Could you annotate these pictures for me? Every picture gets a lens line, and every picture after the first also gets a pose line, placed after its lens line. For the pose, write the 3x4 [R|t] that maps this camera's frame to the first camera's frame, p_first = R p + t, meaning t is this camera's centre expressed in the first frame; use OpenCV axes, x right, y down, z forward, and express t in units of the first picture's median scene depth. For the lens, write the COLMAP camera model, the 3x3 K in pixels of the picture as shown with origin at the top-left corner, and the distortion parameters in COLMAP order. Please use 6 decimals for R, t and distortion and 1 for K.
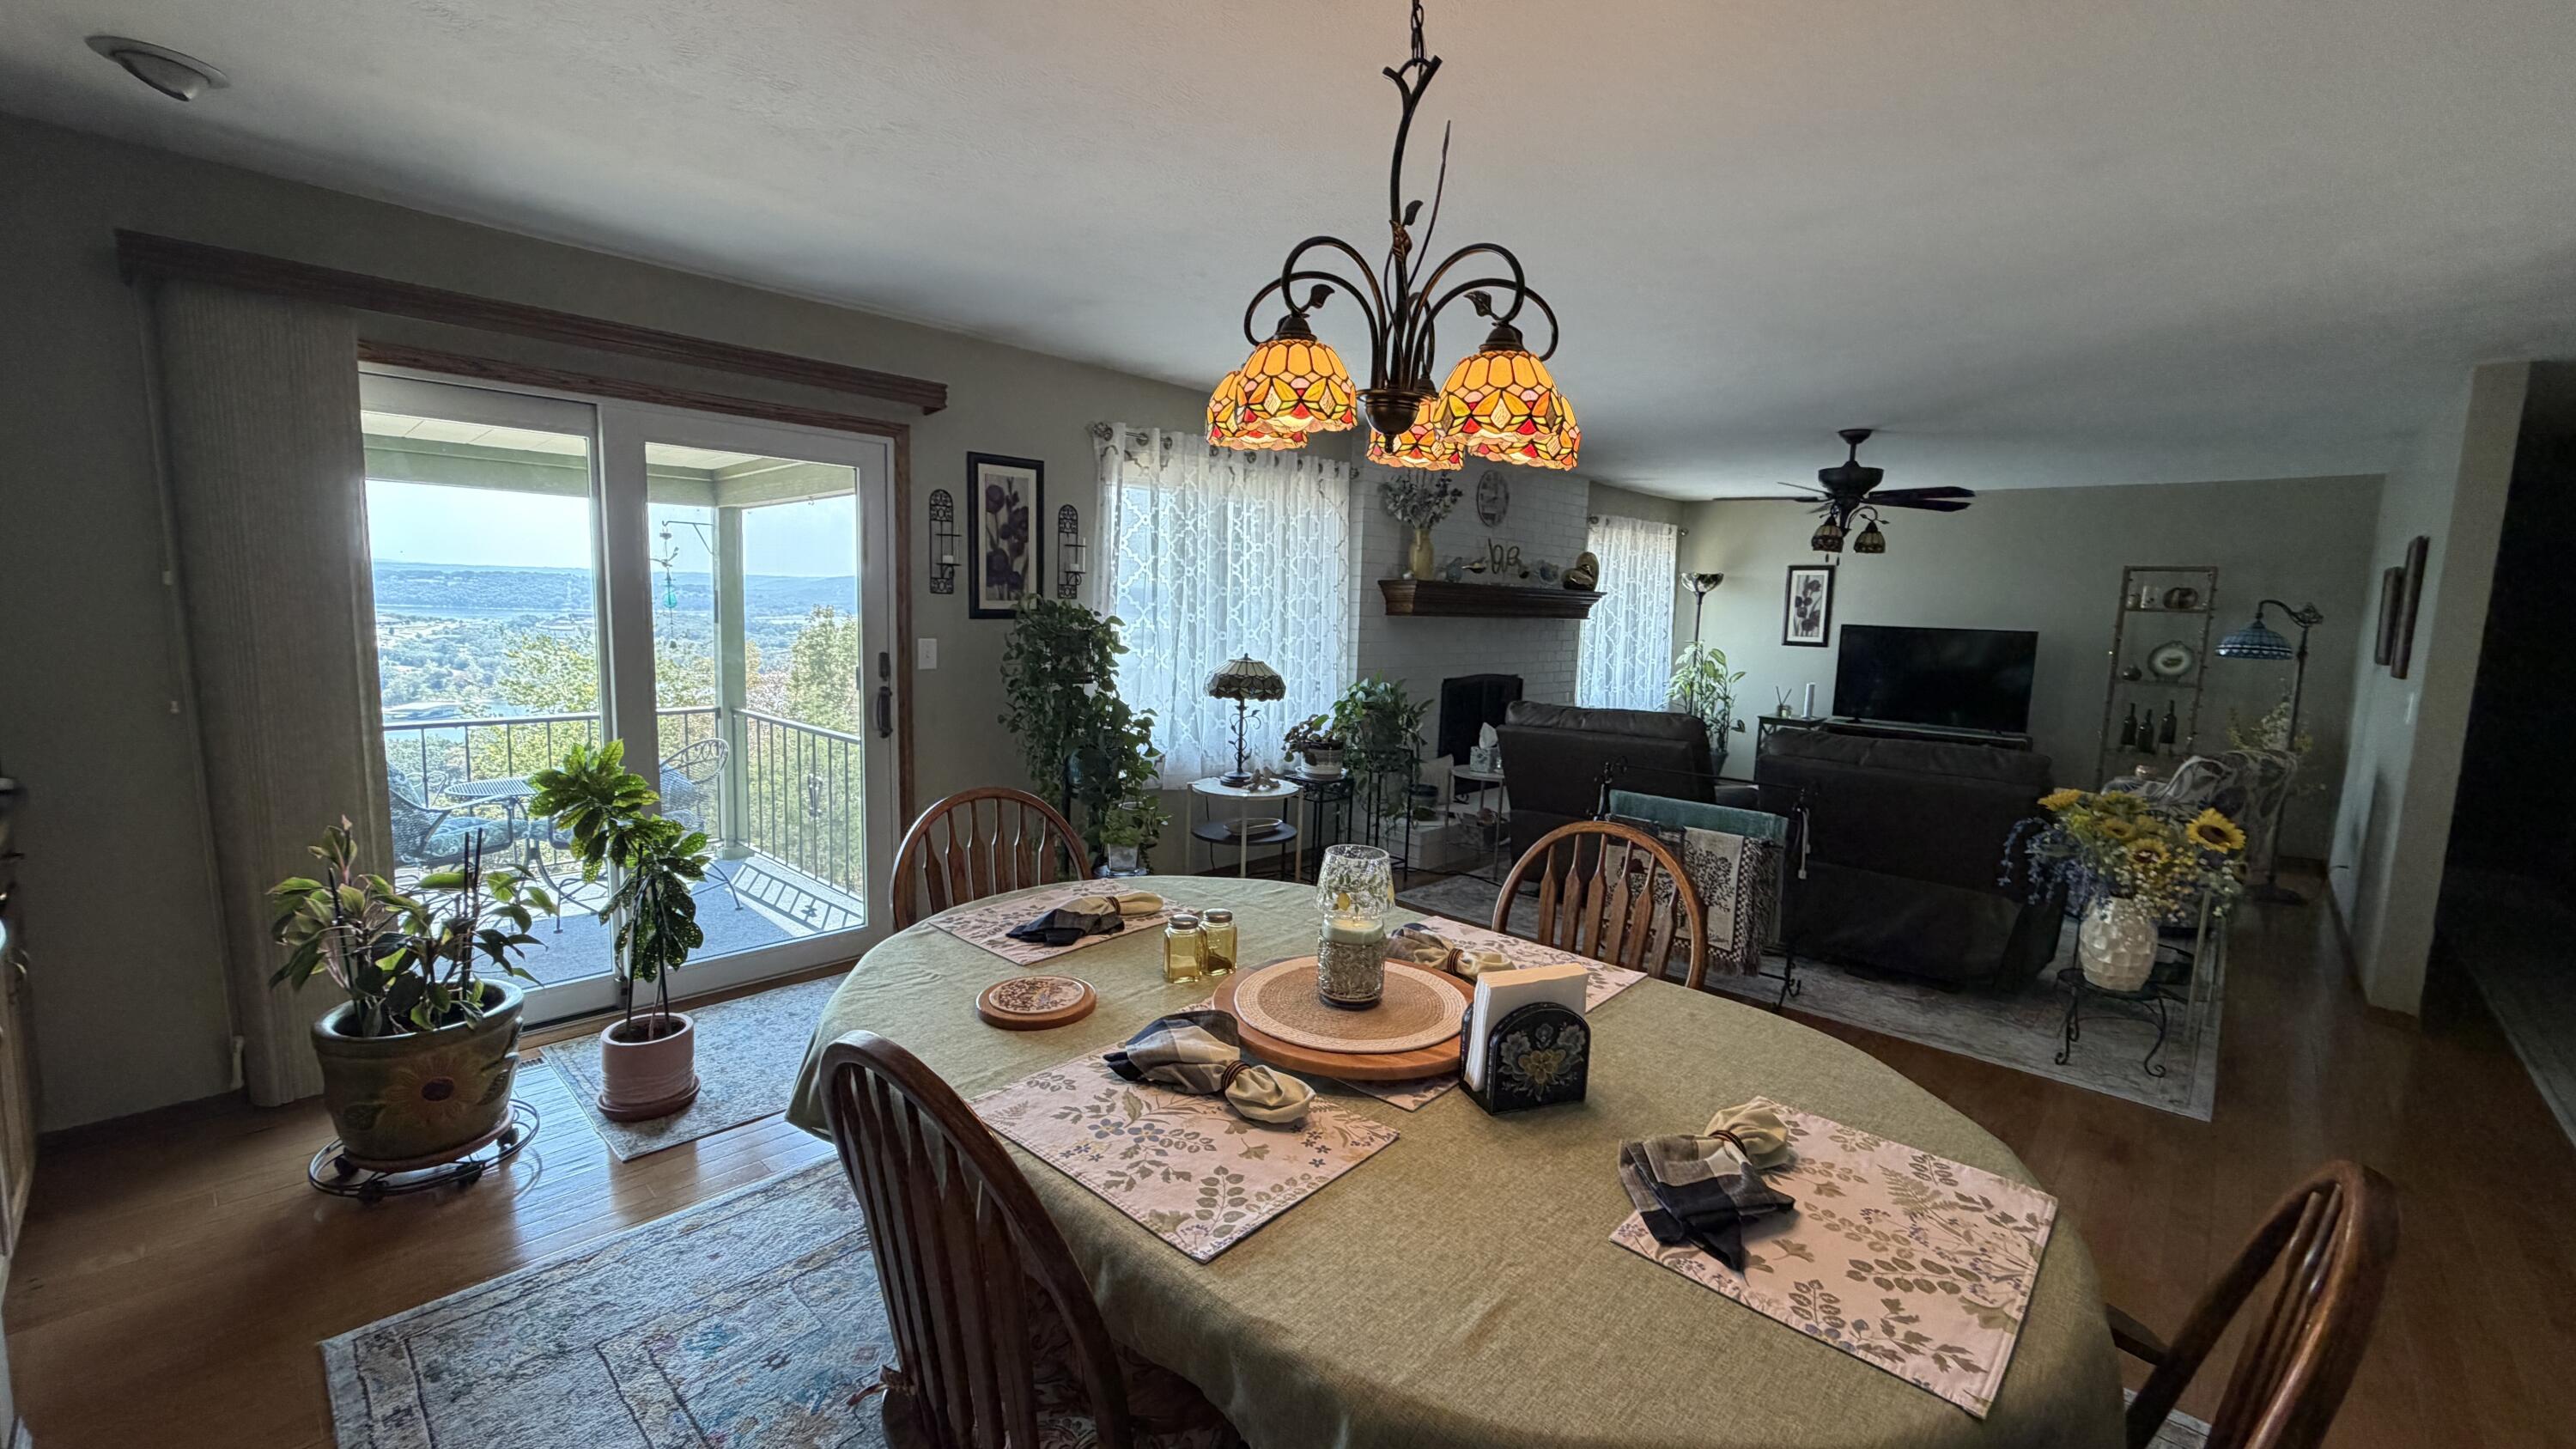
lens RADIAL K [[1021.3, 0, 1280.6], [0, 1021.3, 725.2], [0, 0, 1]] dist [0.002431, -0.000546]
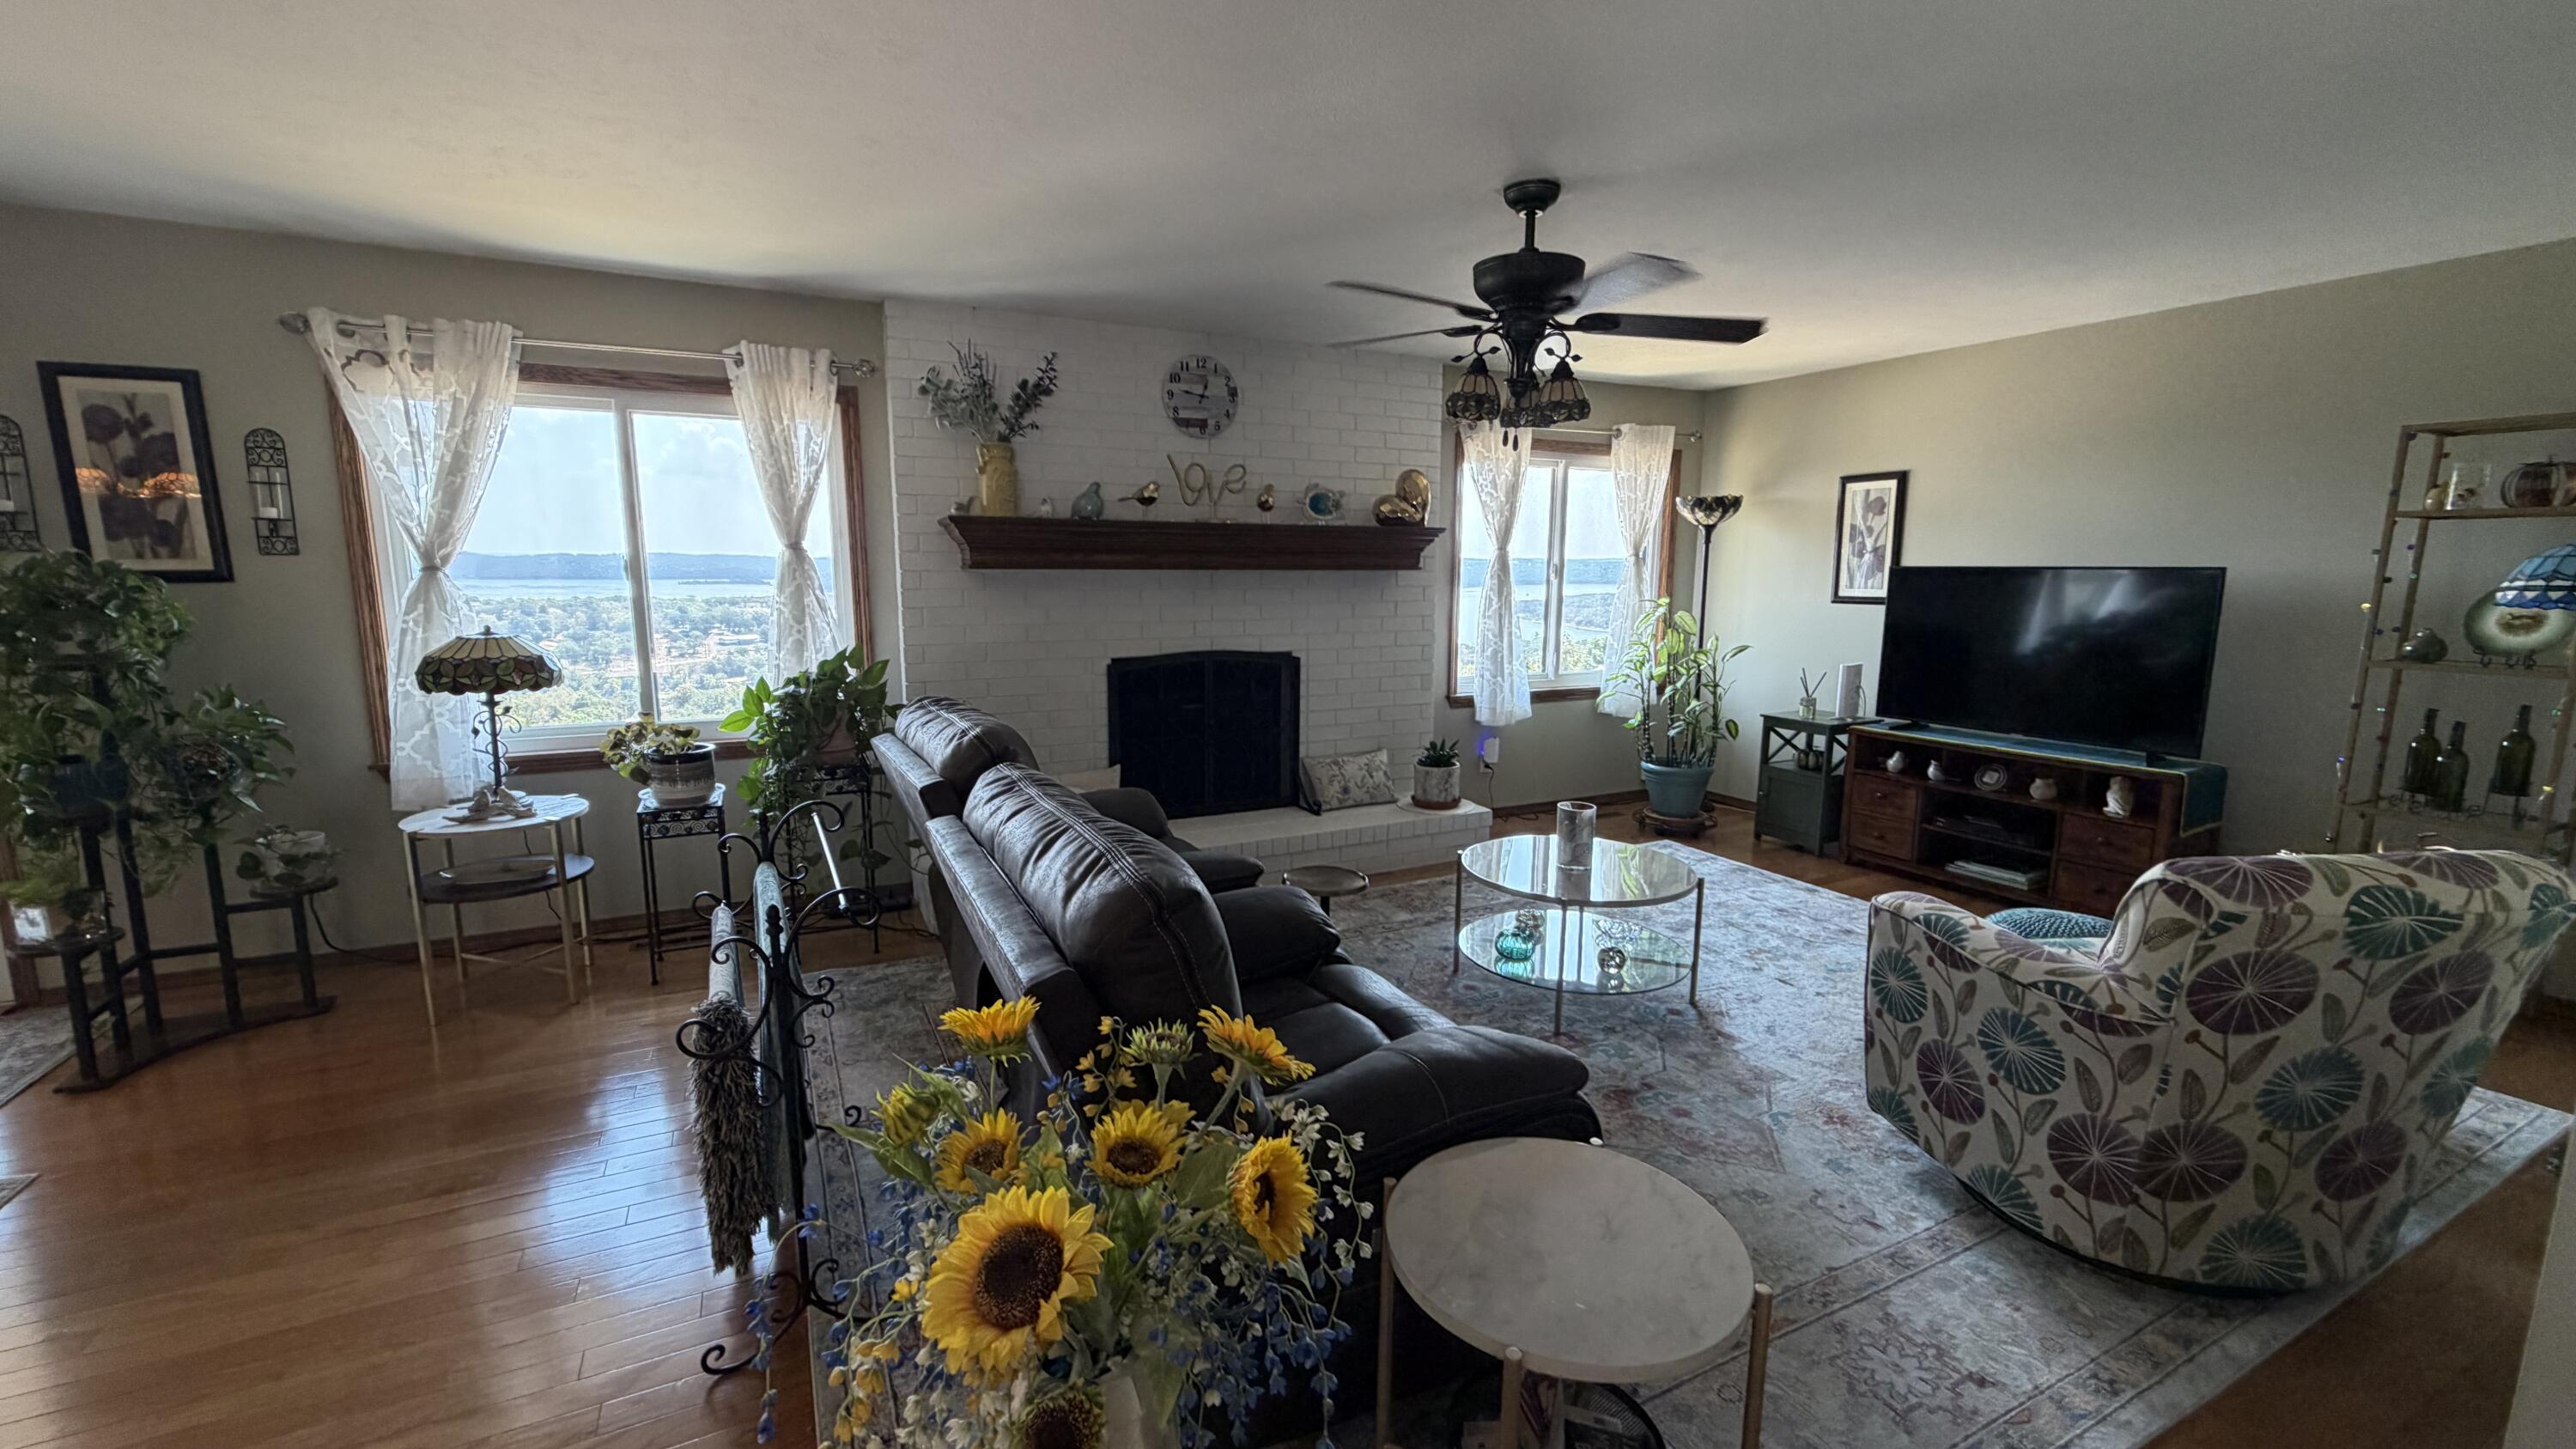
lens RADIAL K [[1021.3, 0, 1278.7], [0, 1021.3, 732.4], [0, 0, 1]] dist [0.002431, -0.000546]
pose [[0.938049, 0.025630, -0.345554, 0.490278], [-0.014118, 0.999260, 0.035789, -0.019924], [0.346215, -0.028693, 0.937716, 0.355654]]
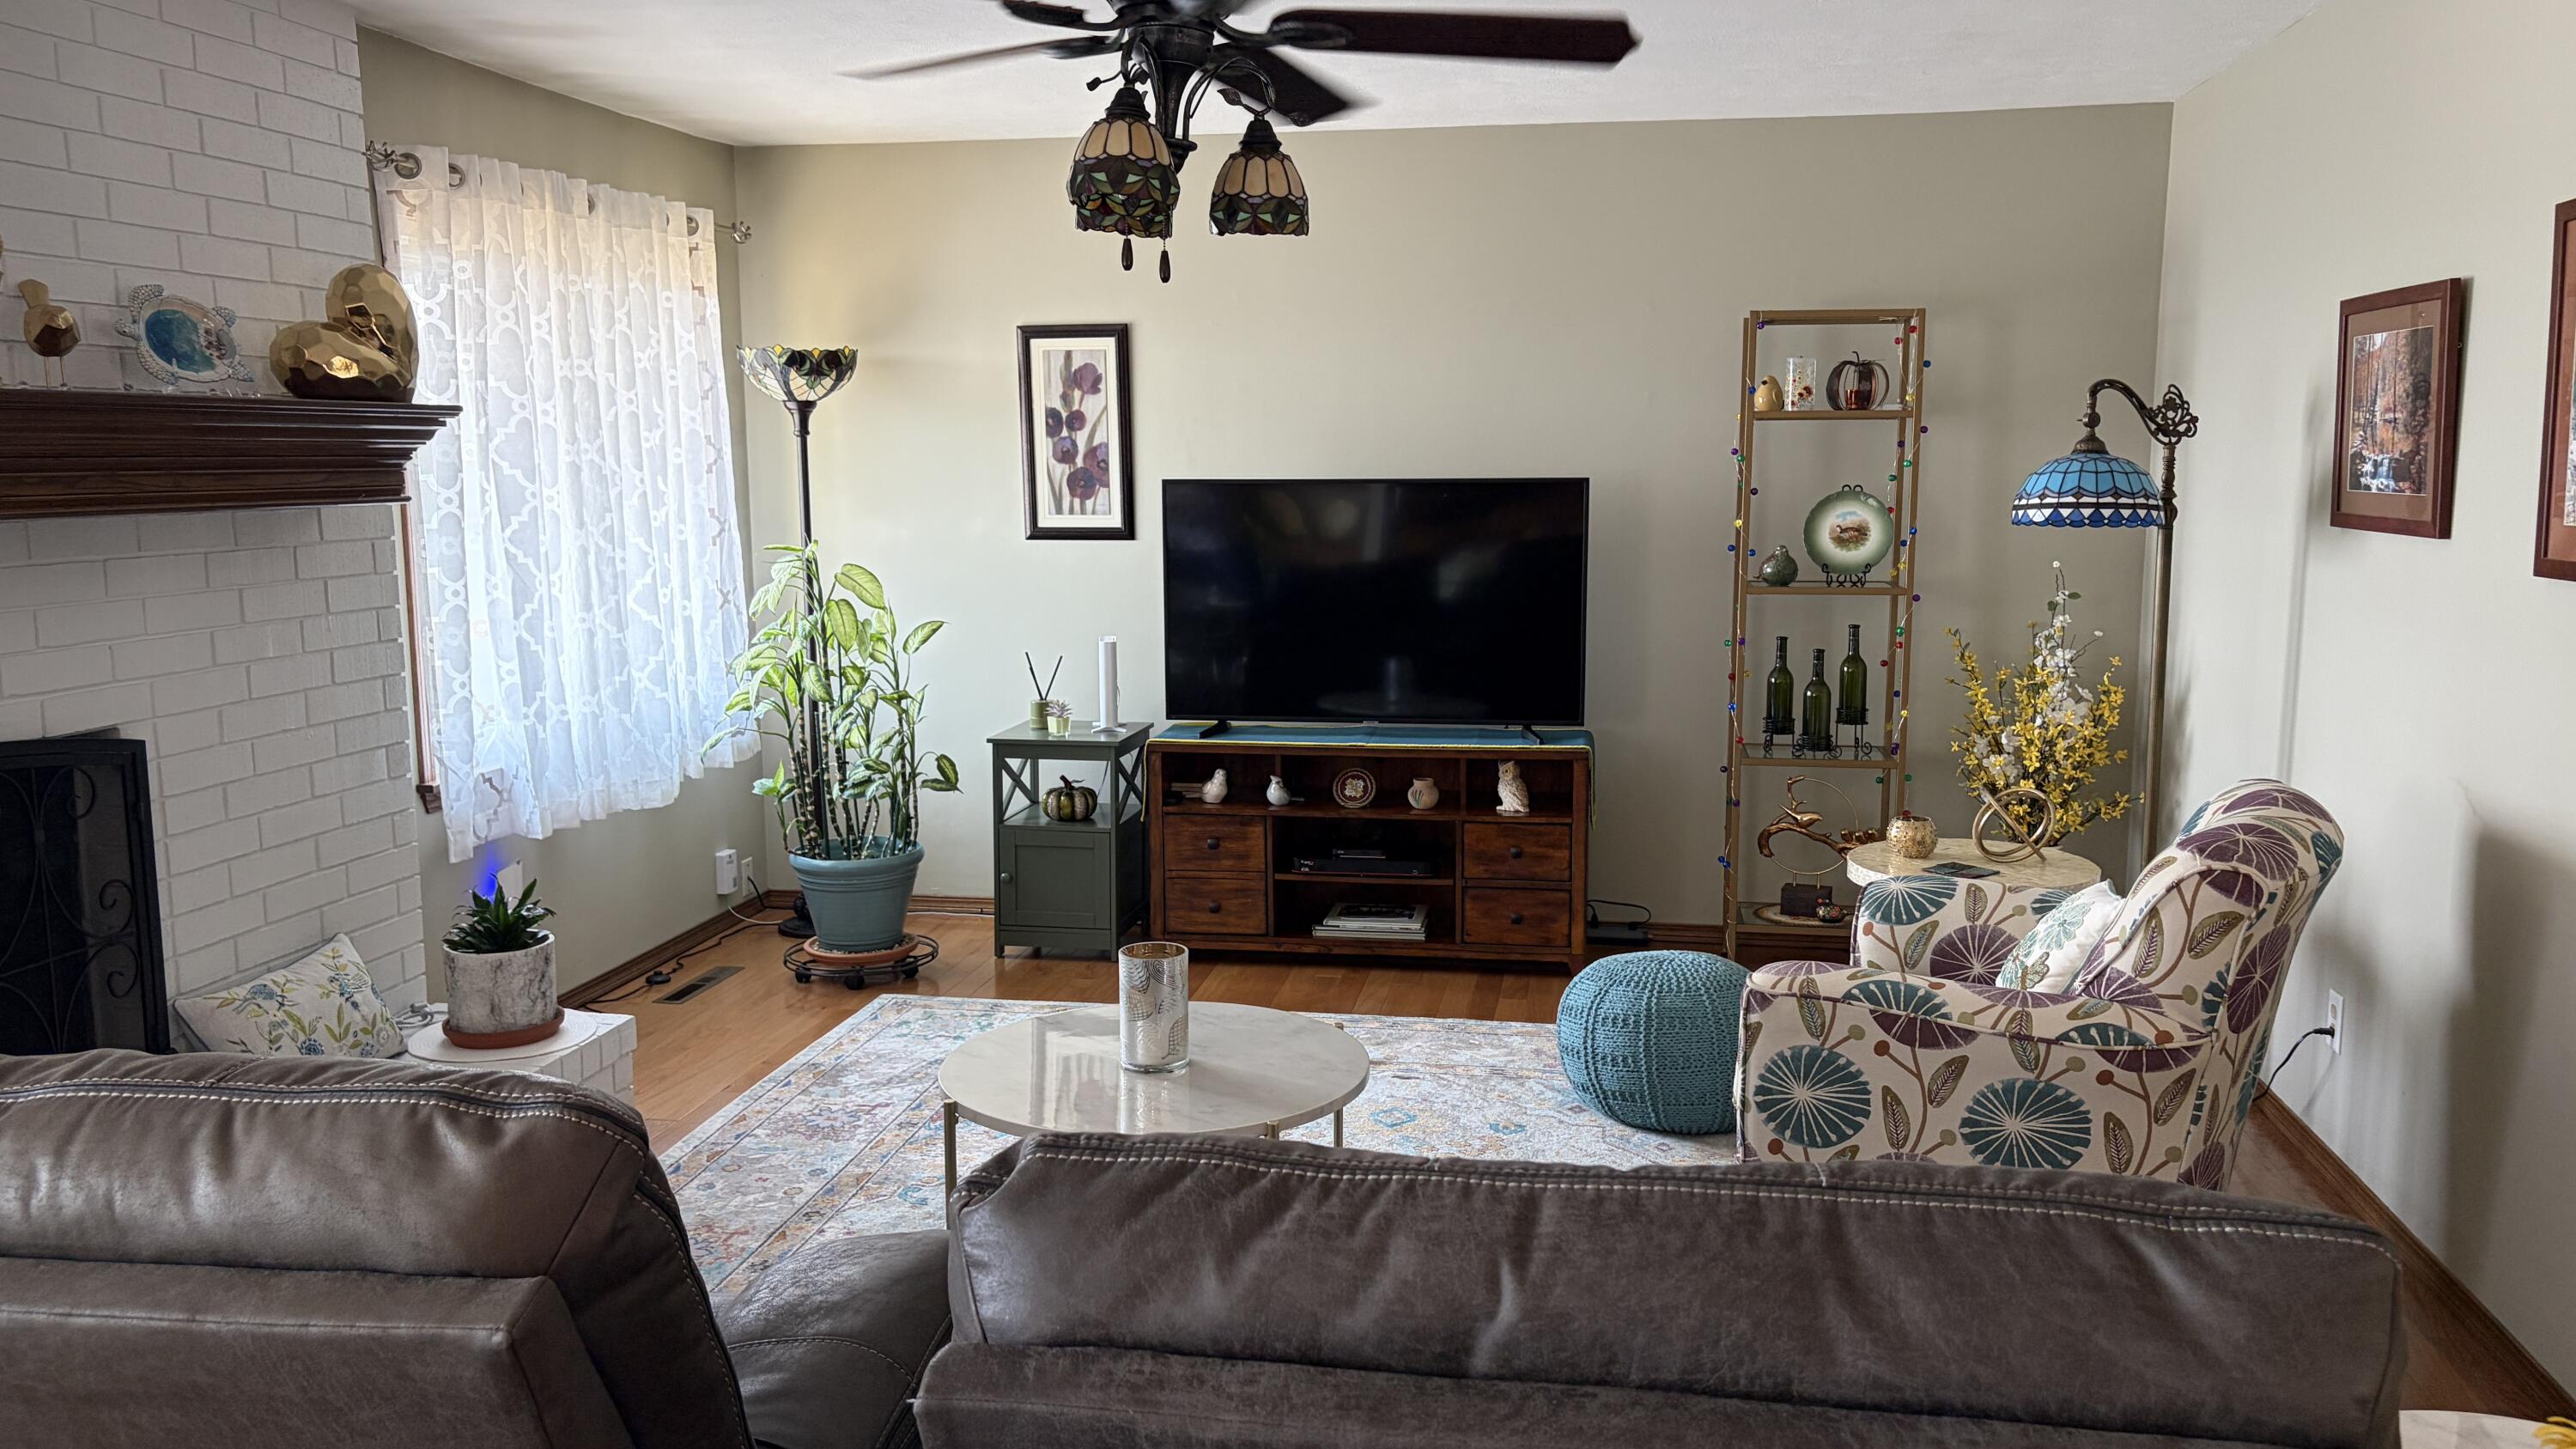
lens RADIAL K [[1935.3, 0, 1299.5], [0, 1935.3, 740.0], [0, 0, 1]] dist [0.029143, -0.010037]
pose [[0.830517, -0.118823, 0.544172, 0.221603], [0.099795, 0.992915, 0.064501, -0.051130], [-0.547981, 0.000736, 0.836490, 0.435632]]
